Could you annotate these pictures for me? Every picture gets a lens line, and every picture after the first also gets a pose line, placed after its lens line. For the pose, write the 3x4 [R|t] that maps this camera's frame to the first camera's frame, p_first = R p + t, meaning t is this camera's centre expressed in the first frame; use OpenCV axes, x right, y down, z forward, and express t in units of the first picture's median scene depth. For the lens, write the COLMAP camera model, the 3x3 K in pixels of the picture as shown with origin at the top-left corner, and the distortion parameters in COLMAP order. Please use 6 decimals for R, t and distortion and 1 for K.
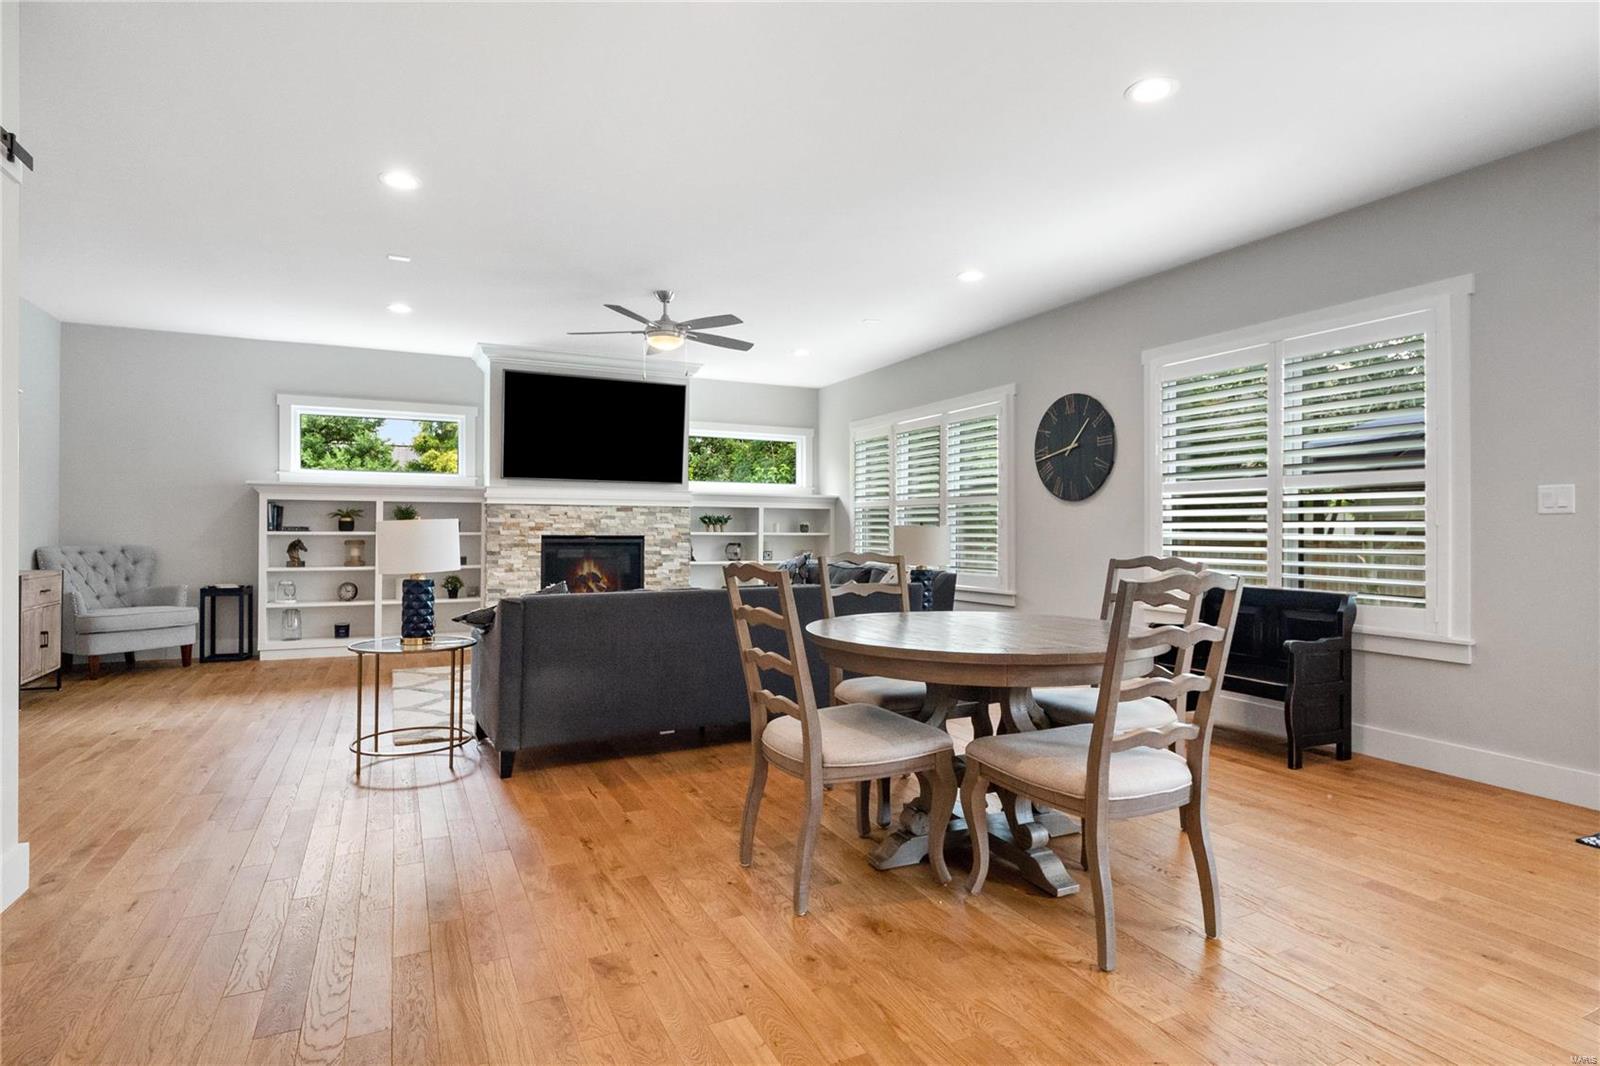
lens RADIAL K [[817.3, 0, 763.7], [0, 817.3, 527.3], [0, 0, 1]] dist [0.005648, -0.003908]
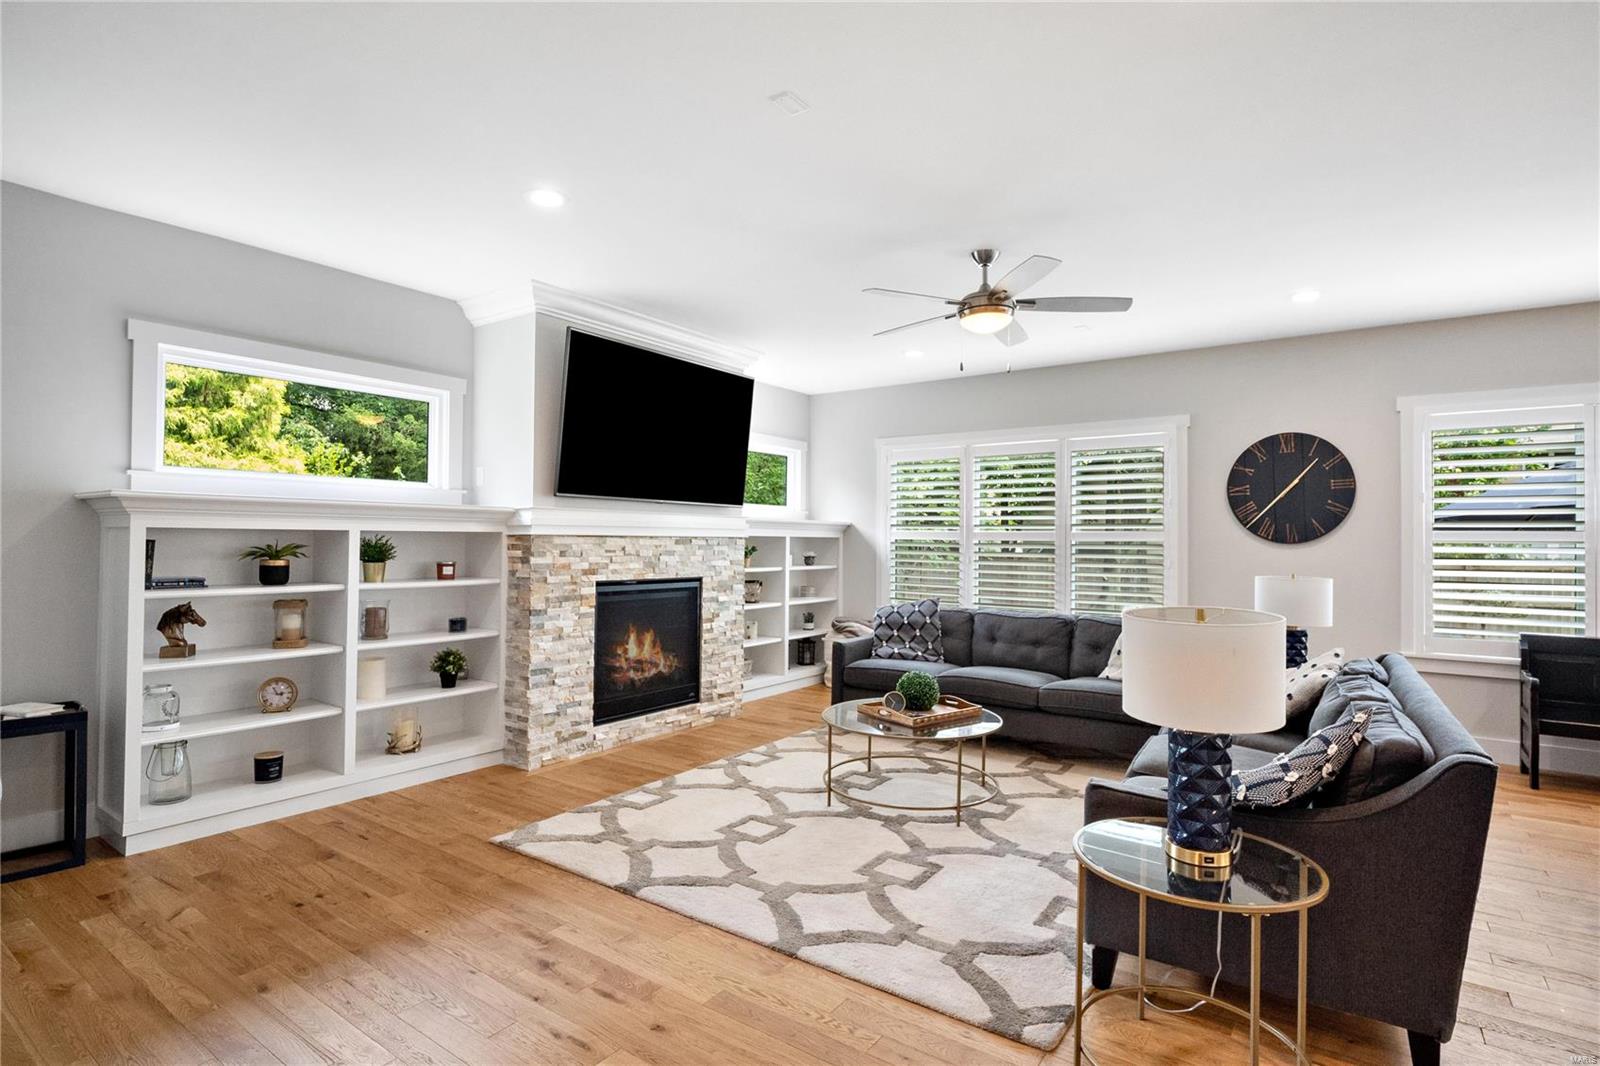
lens RADIAL K [[817.3, 0, 782.7], [0, 817.3, 529.0], [0, 0, 1]] dist [0.005648, -0.003908]
pose [[0.872380, 0.009519, 0.488736, -0.471144], [-0.006983, 0.999951, -0.007011, -0.030111], [-0.488779, 0.002704, 0.872404, 0.347486]]
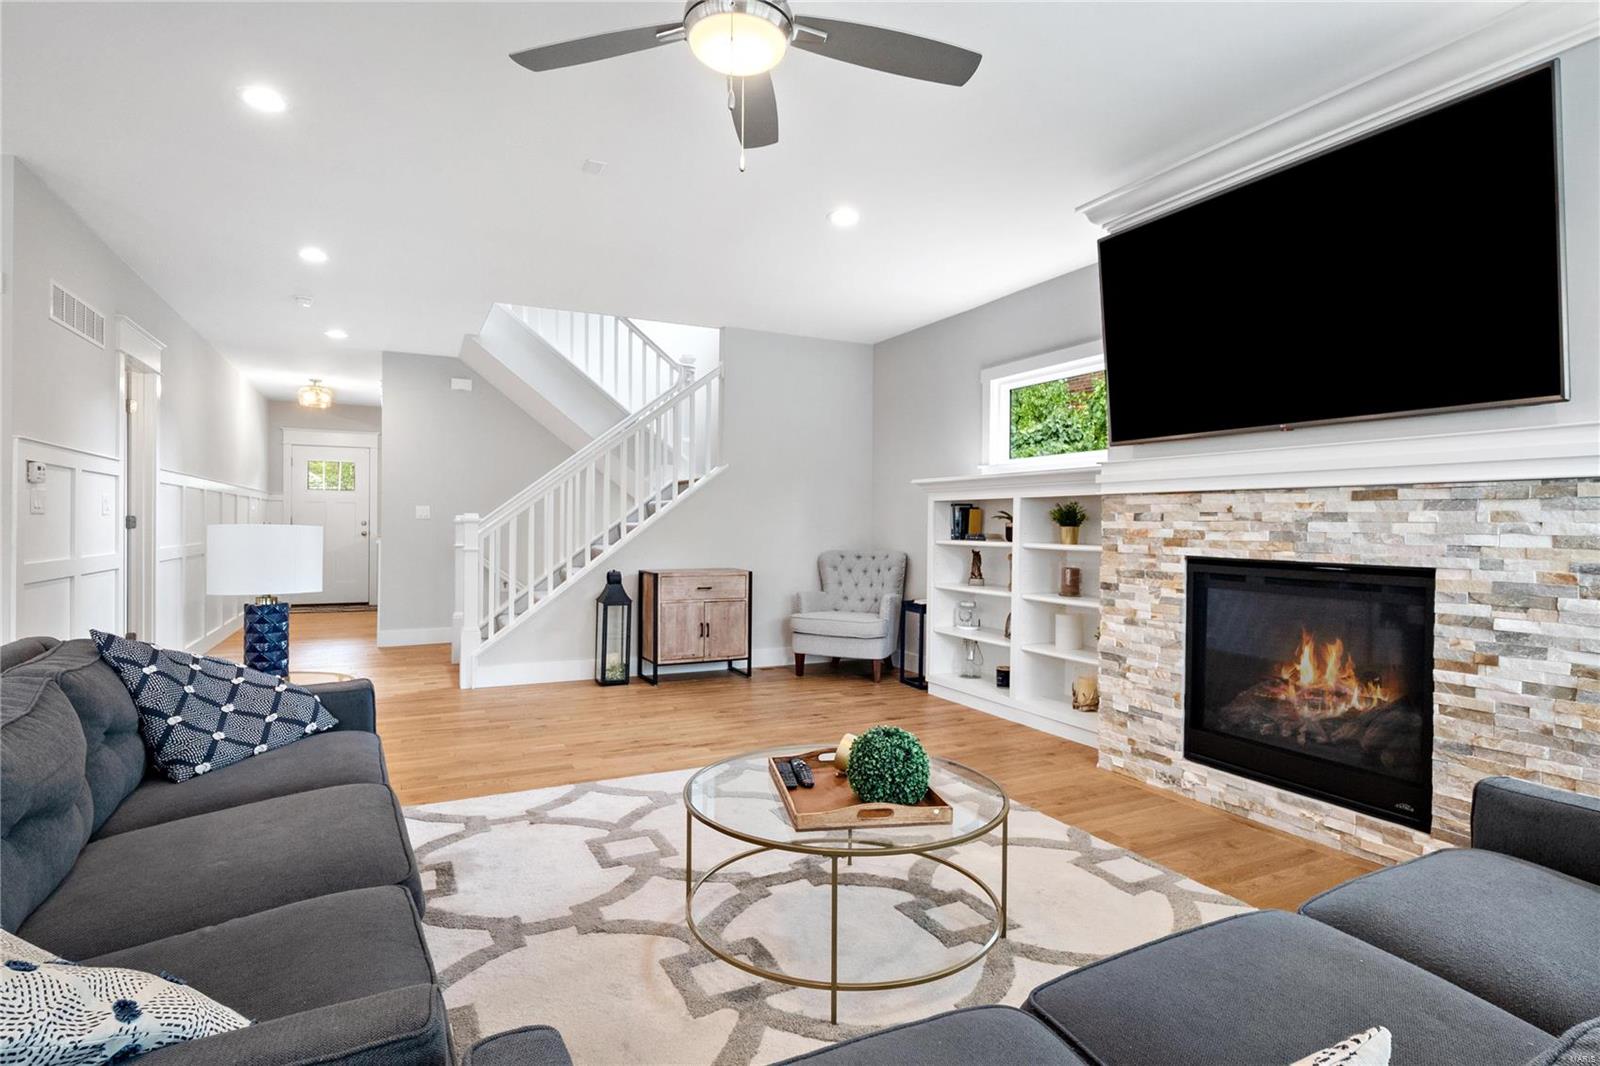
lens RADIAL K [[817.3, 0, 810.2], [0, 817.3, 531.6], [0, 0, 1]] dist [0.005648, -0.003908]
pose [[0.035099, 0.002195, -0.999381, 0.199538], [-0.012744, 0.999917, 0.001749, -0.002812], [0.999303, 0.012674, 0.035124, 0.774881]]
